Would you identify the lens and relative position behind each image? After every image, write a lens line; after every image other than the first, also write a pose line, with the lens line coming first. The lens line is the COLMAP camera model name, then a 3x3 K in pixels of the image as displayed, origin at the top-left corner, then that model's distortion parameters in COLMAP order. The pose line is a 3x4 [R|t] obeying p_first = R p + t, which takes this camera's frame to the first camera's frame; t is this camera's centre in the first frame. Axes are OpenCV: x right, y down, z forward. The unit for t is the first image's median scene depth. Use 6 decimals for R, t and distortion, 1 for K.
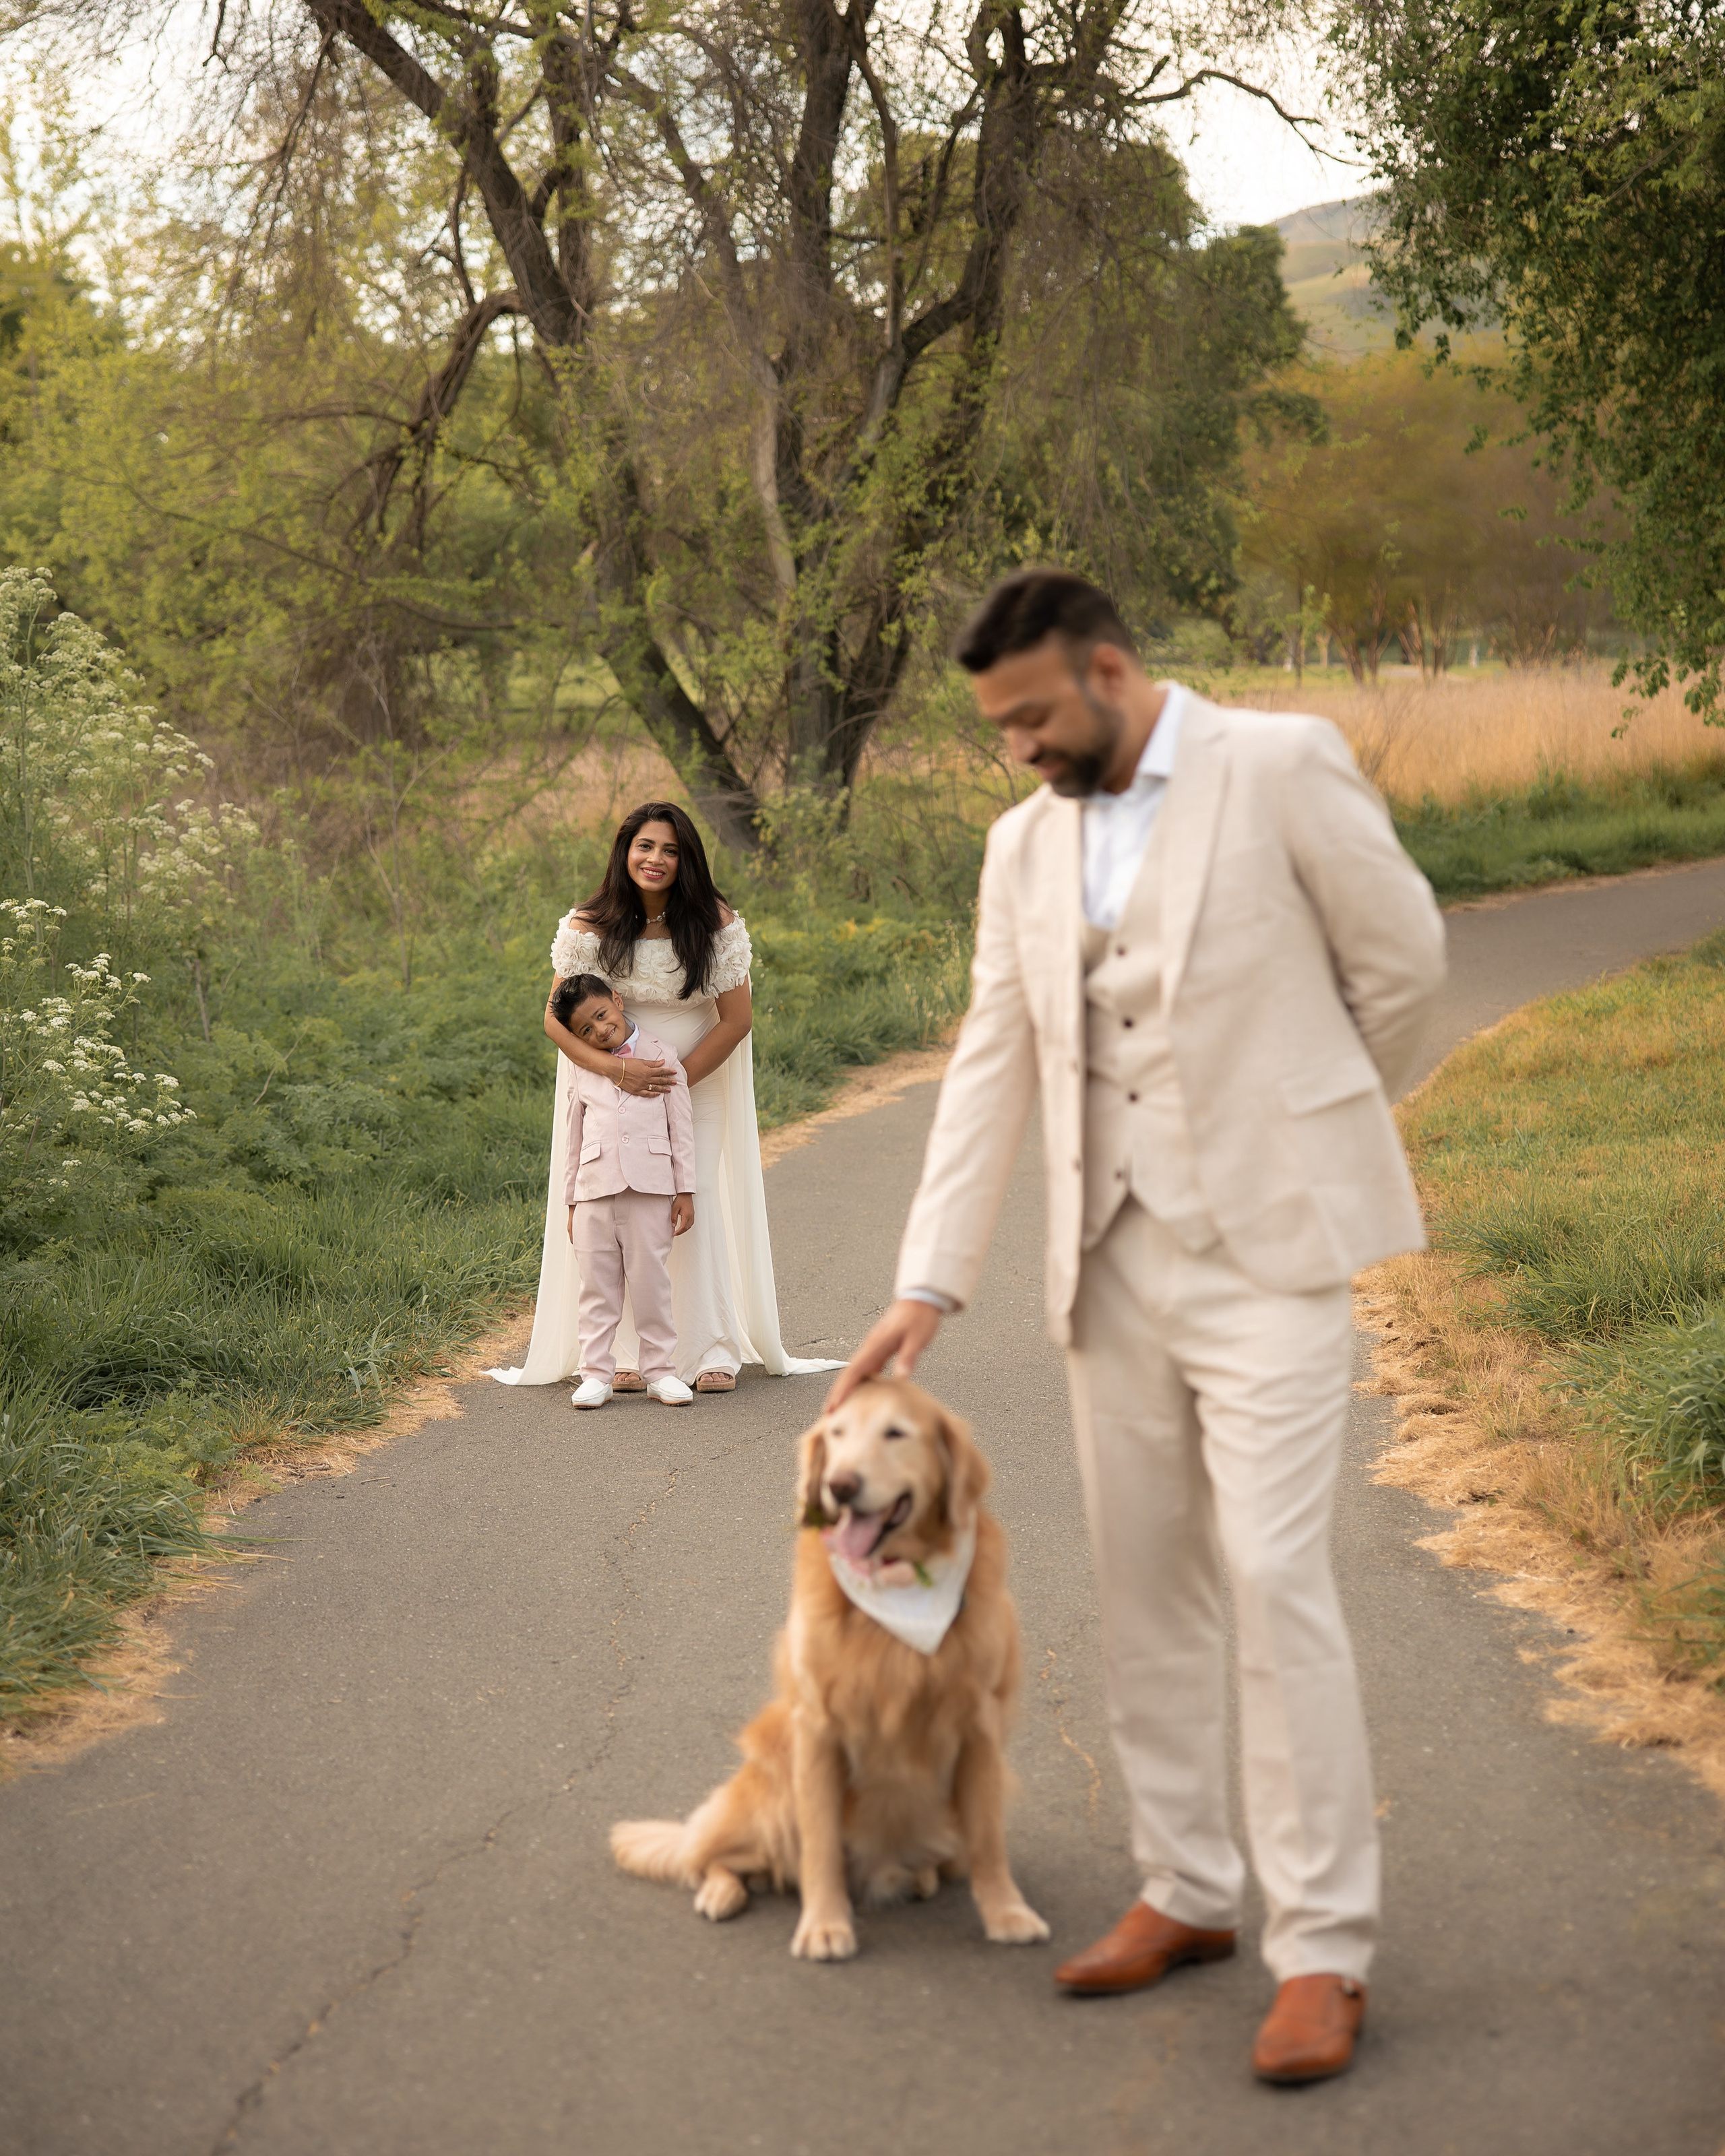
lens RADIAL K [[3689.5, 0, 862.5], [0, 3689.5, 1078.0], [0, 0, 1]] dist [0.029289, 0.247342]
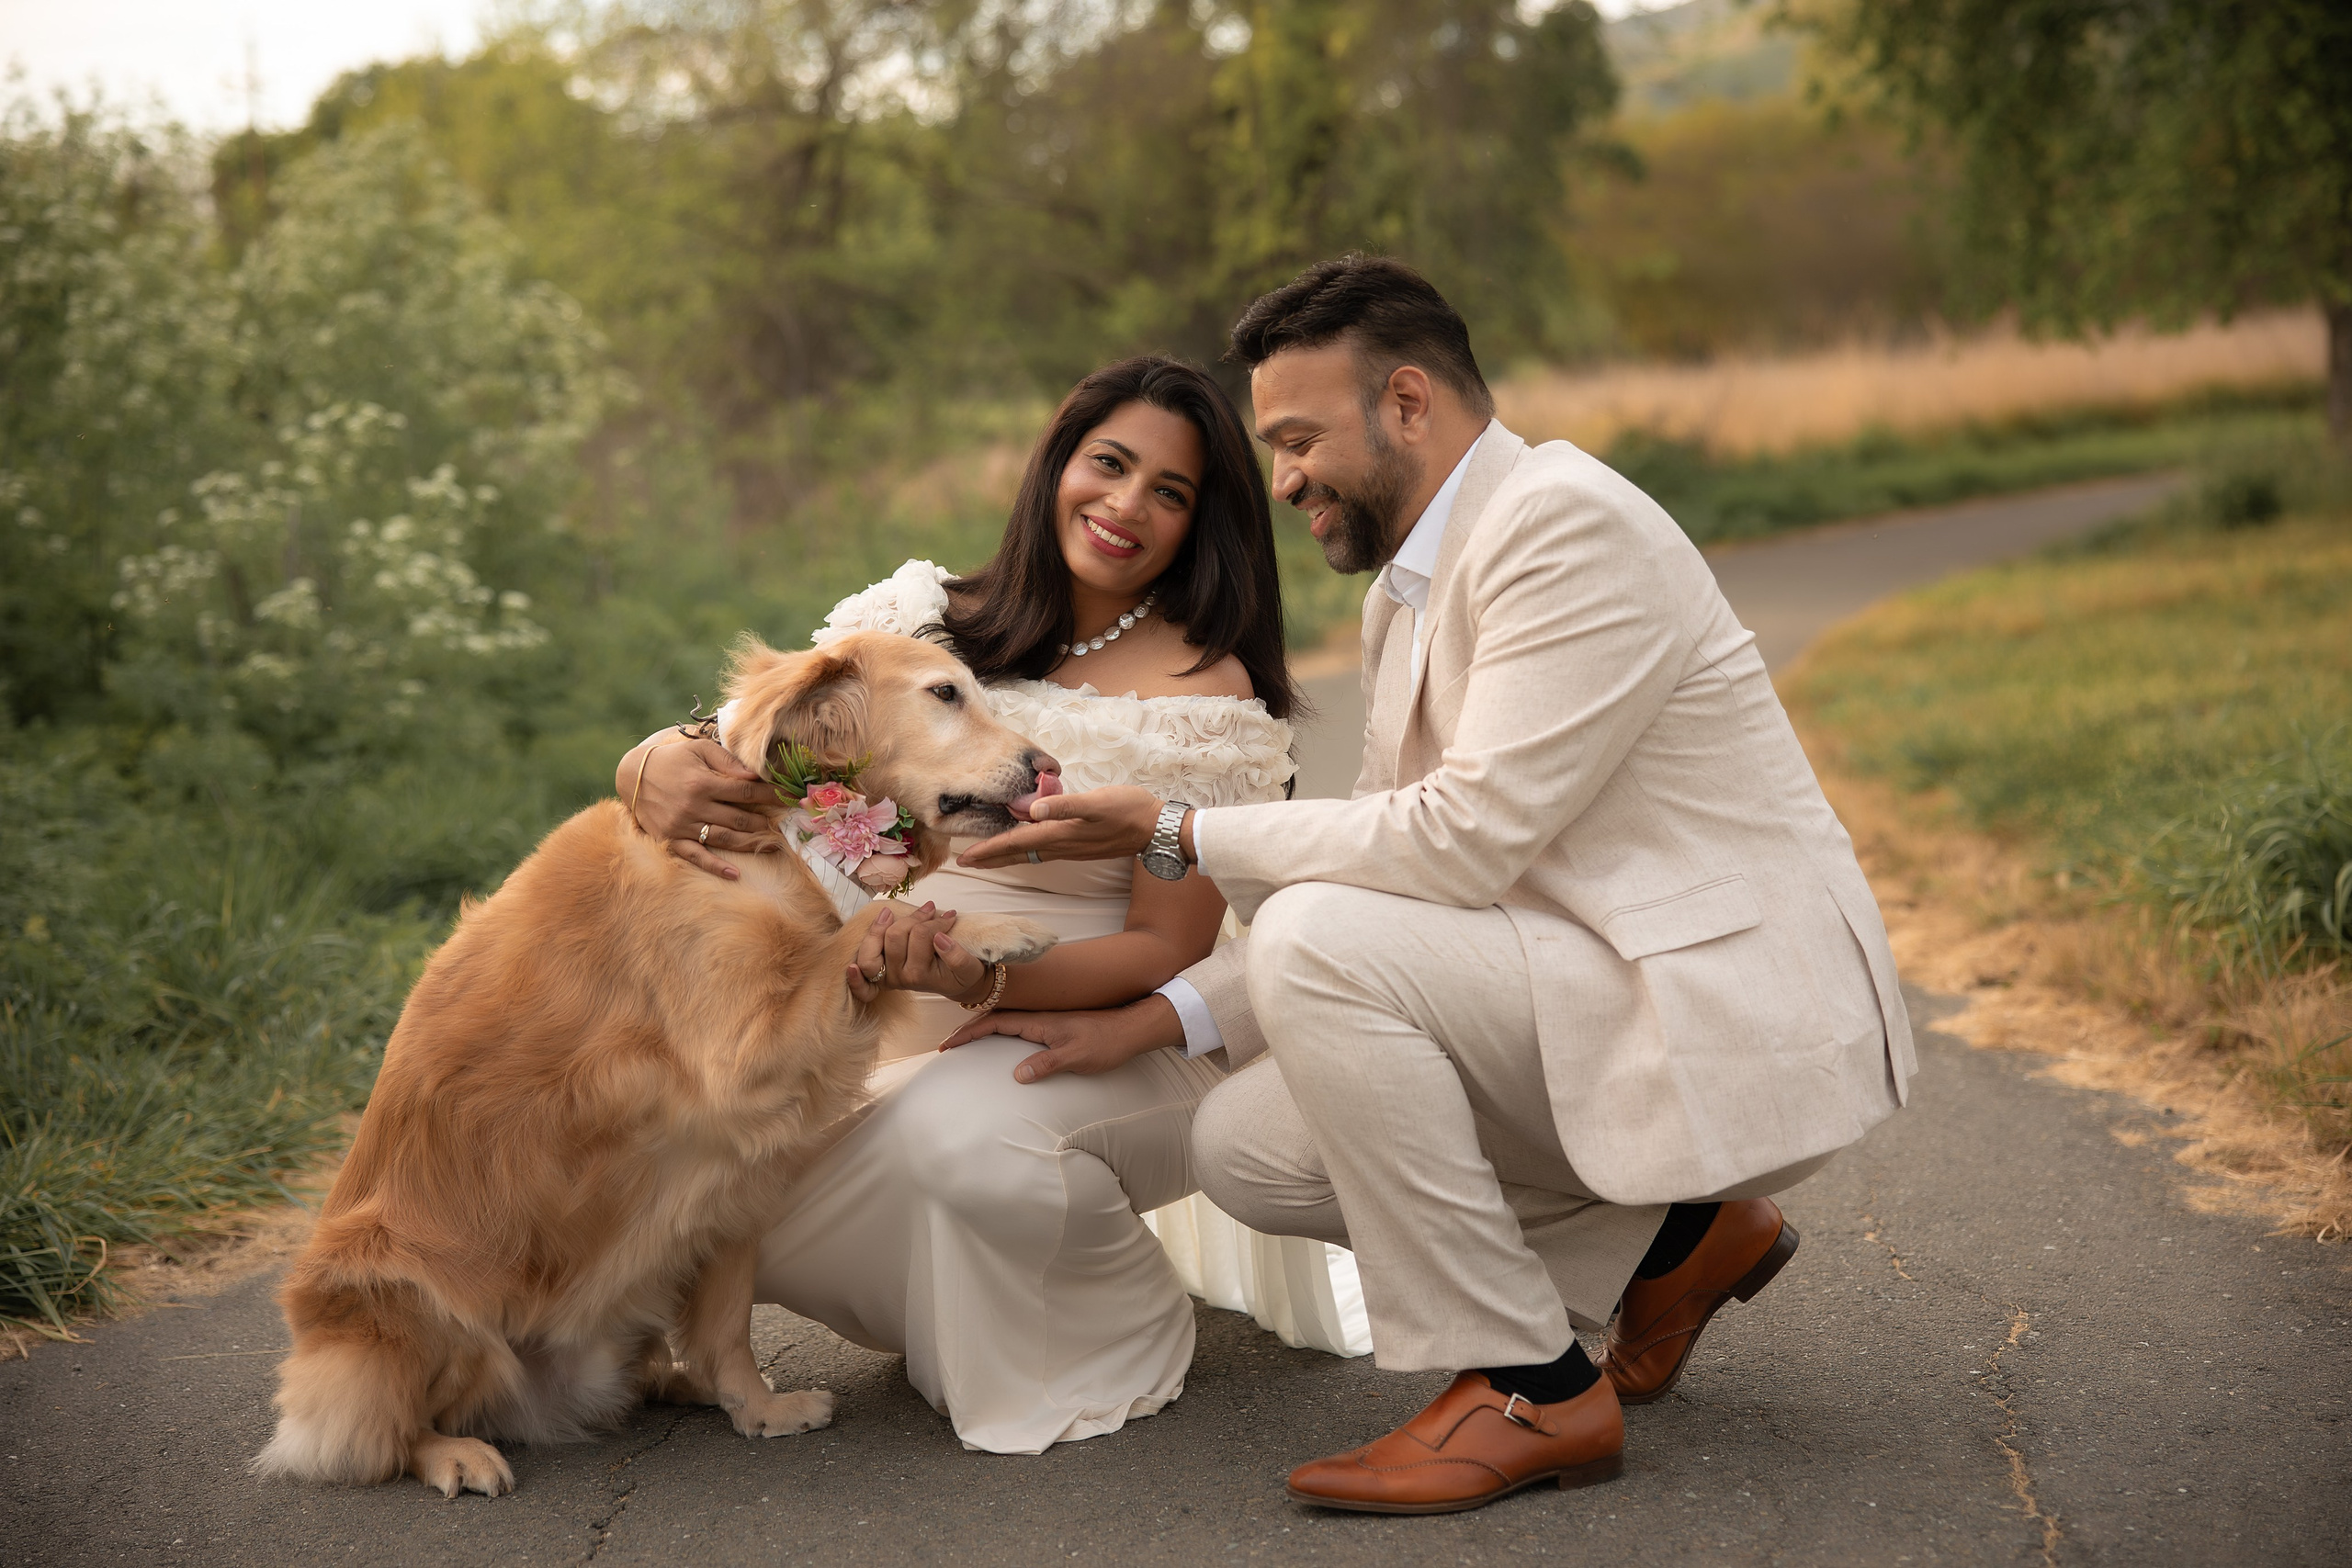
lens RADIAL K [[3279.6, 0, 1176.0], [0, 3279.6, 784.0], [0, 0, 1]] dist [0.102299, -0.078459]
pose [[0.999541, -0.019683, -0.023013, -0.003324], [0.020076, 0.999655, 0.016937, 0.056937], [0.022672, -0.017391, 0.999592, 0.258509]]
